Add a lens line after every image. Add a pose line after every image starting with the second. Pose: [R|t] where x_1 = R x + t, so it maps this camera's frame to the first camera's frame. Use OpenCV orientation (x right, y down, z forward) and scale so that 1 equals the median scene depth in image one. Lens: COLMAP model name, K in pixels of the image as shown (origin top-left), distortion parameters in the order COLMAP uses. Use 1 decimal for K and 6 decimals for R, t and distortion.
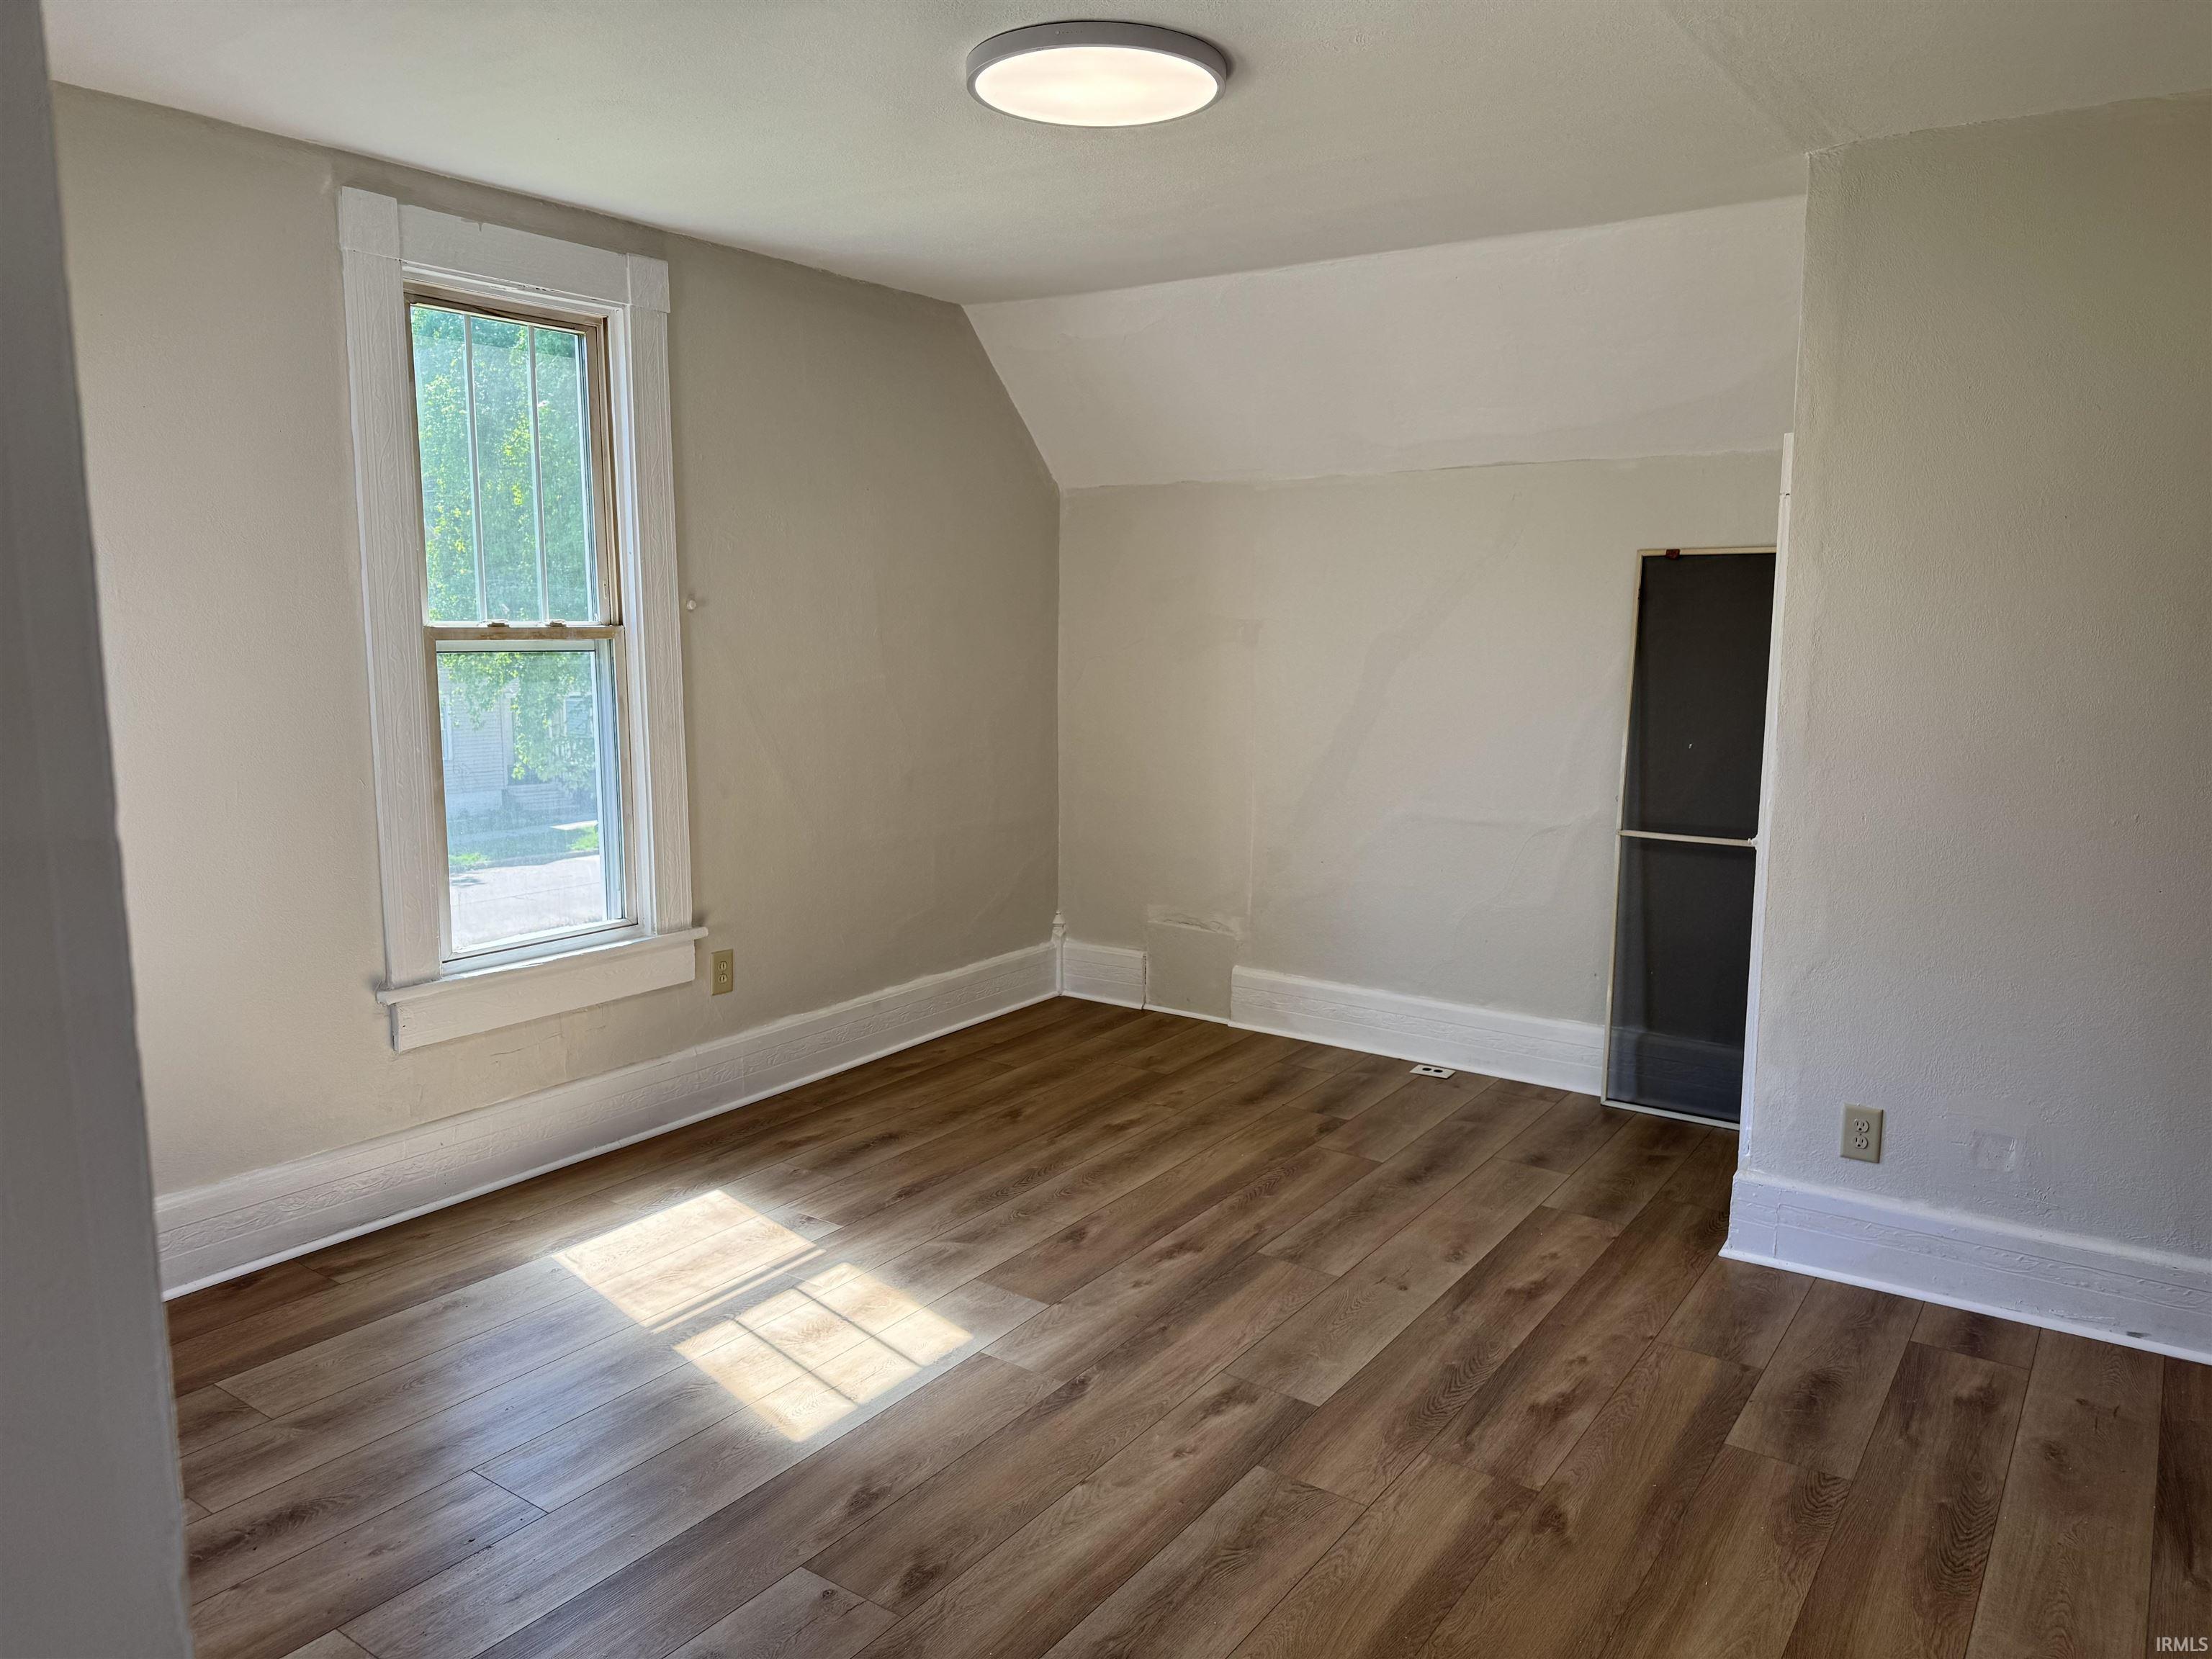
lens RADIAL K [[1577.4, 0, 1110.2], [0, 1577.4, 809.8], [0, 0, 1]] dist [0.079090, -0.051154]
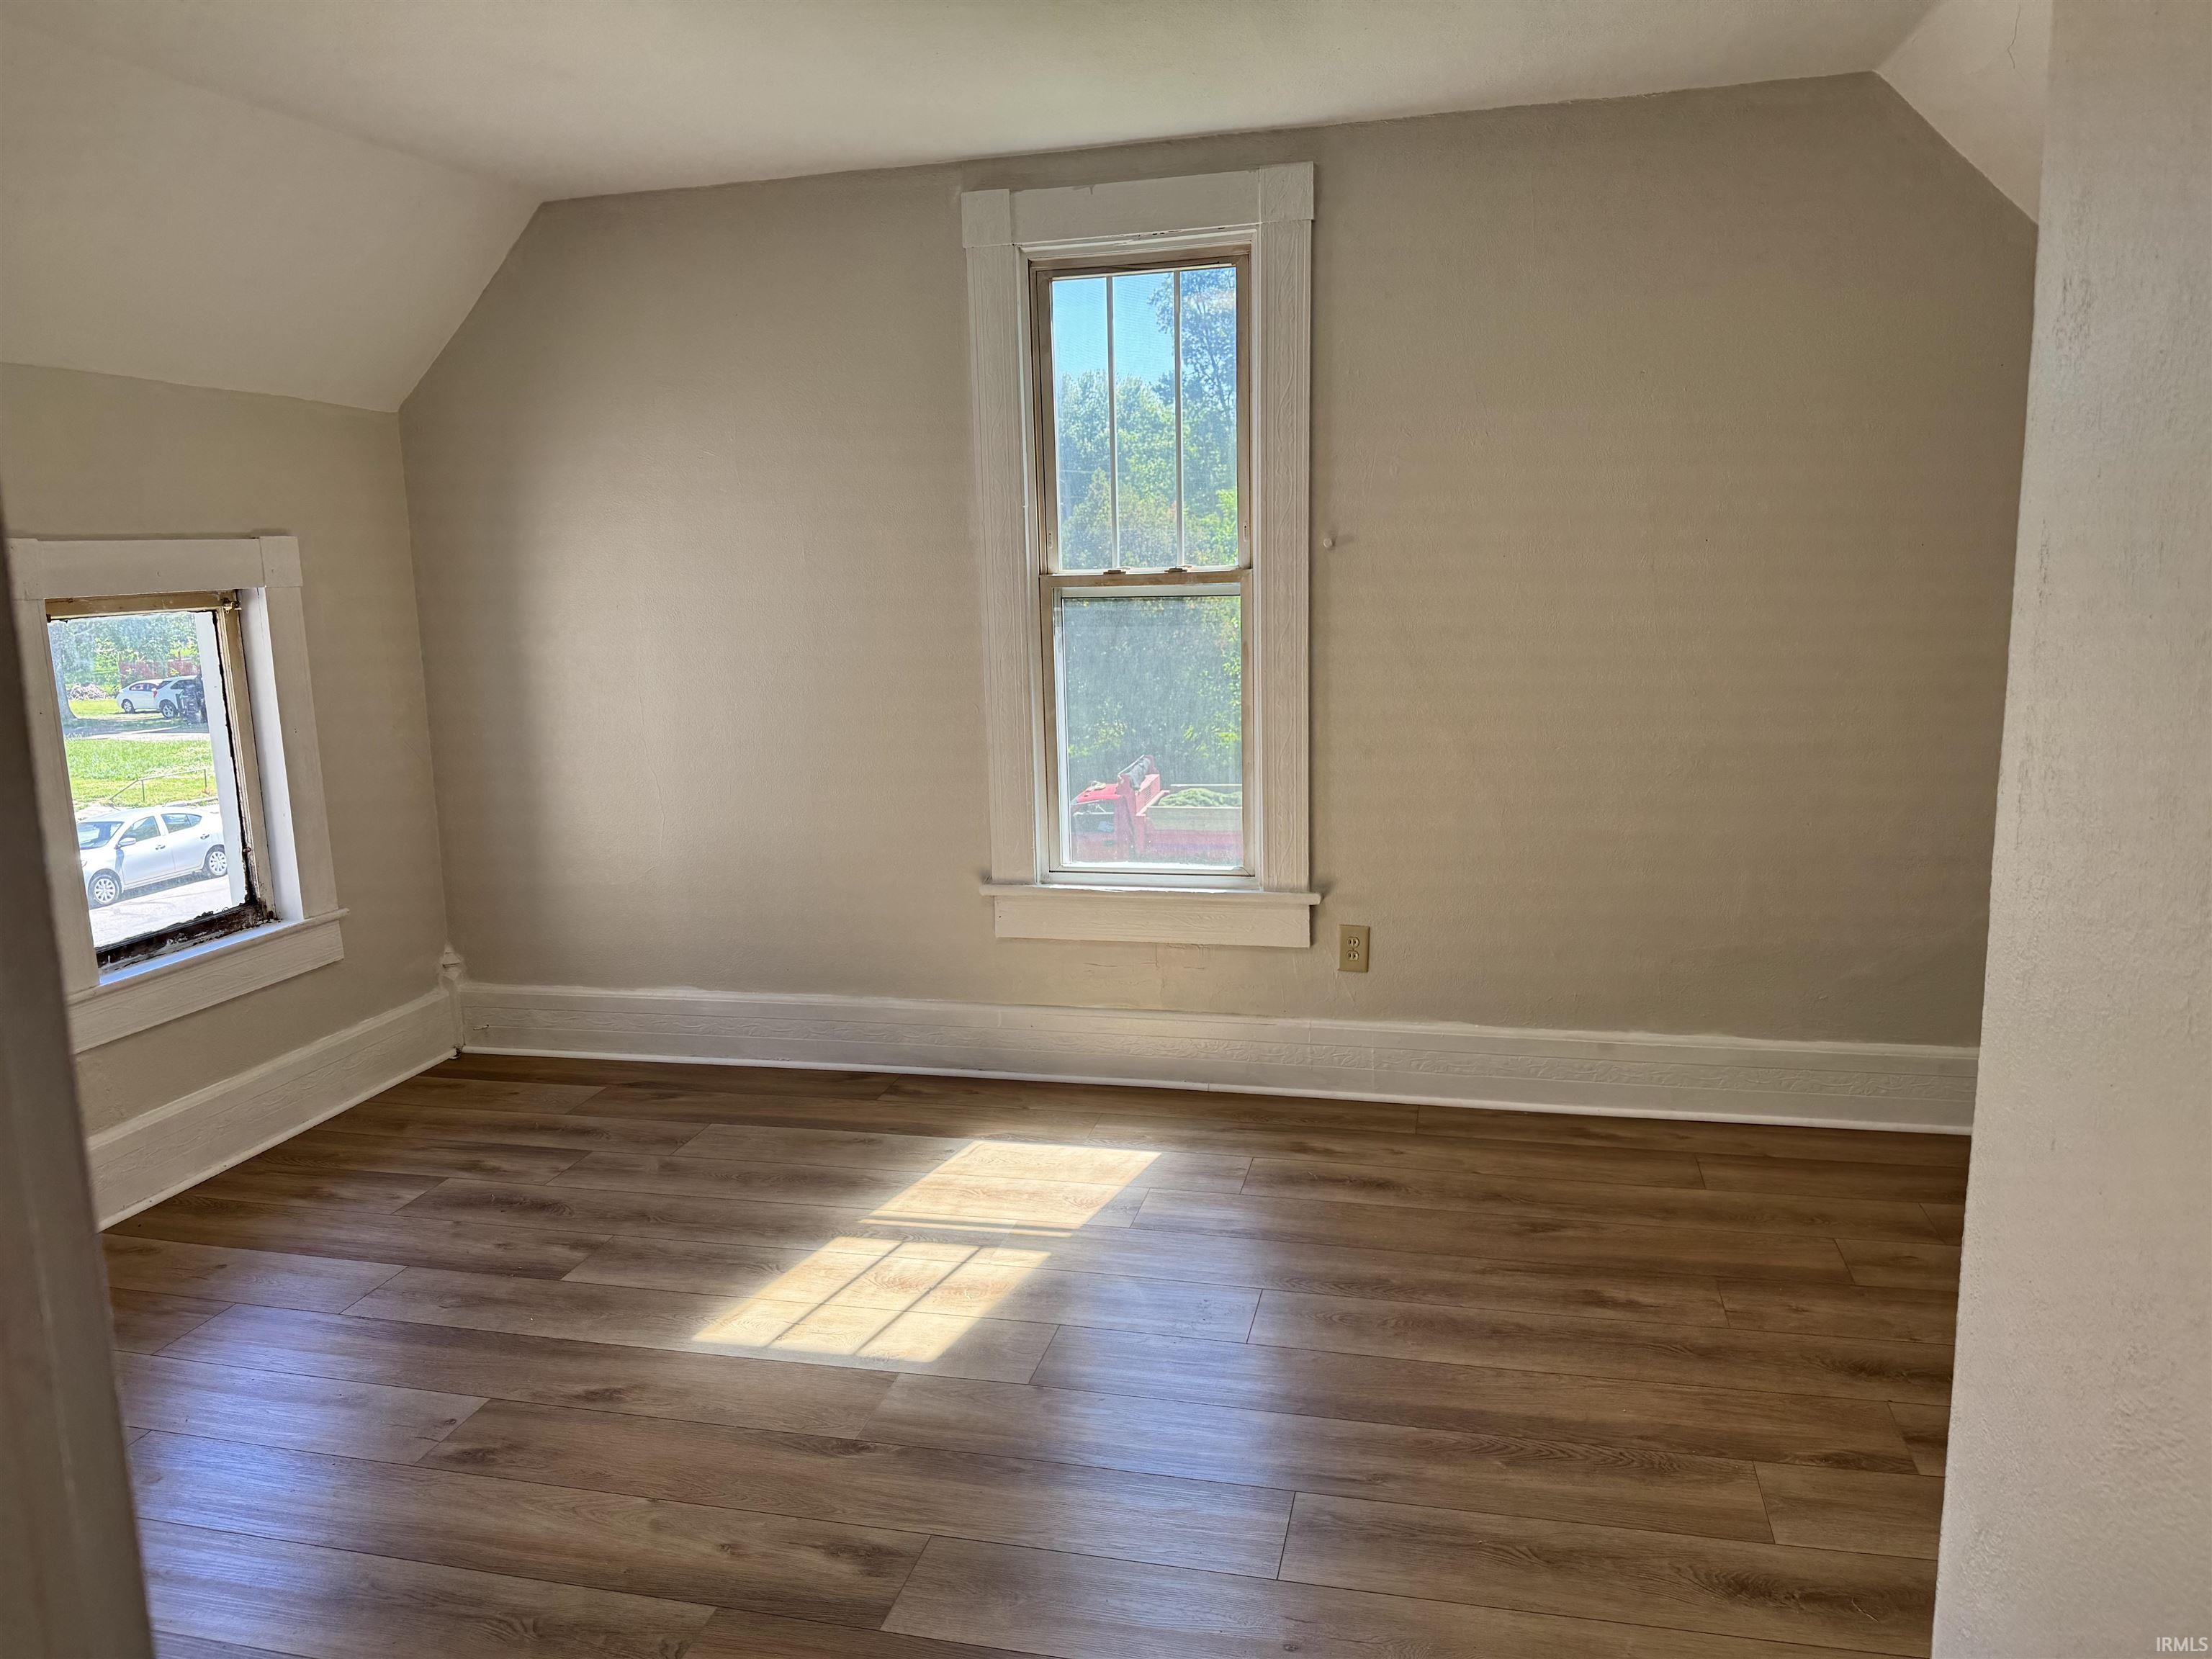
lens RADIAL K [[1577.4, 0, 1096.9], [0, 1577.4, 840.4], [0, 0, 1]] dist [0.079090, -0.051154]
pose [[0.349472, 0.163823, -0.922514, 0.639338], [-0.090362, 0.985899, 0.140848, -0.089761], [0.932579, 0.034138, 0.359347, 0.637507]]
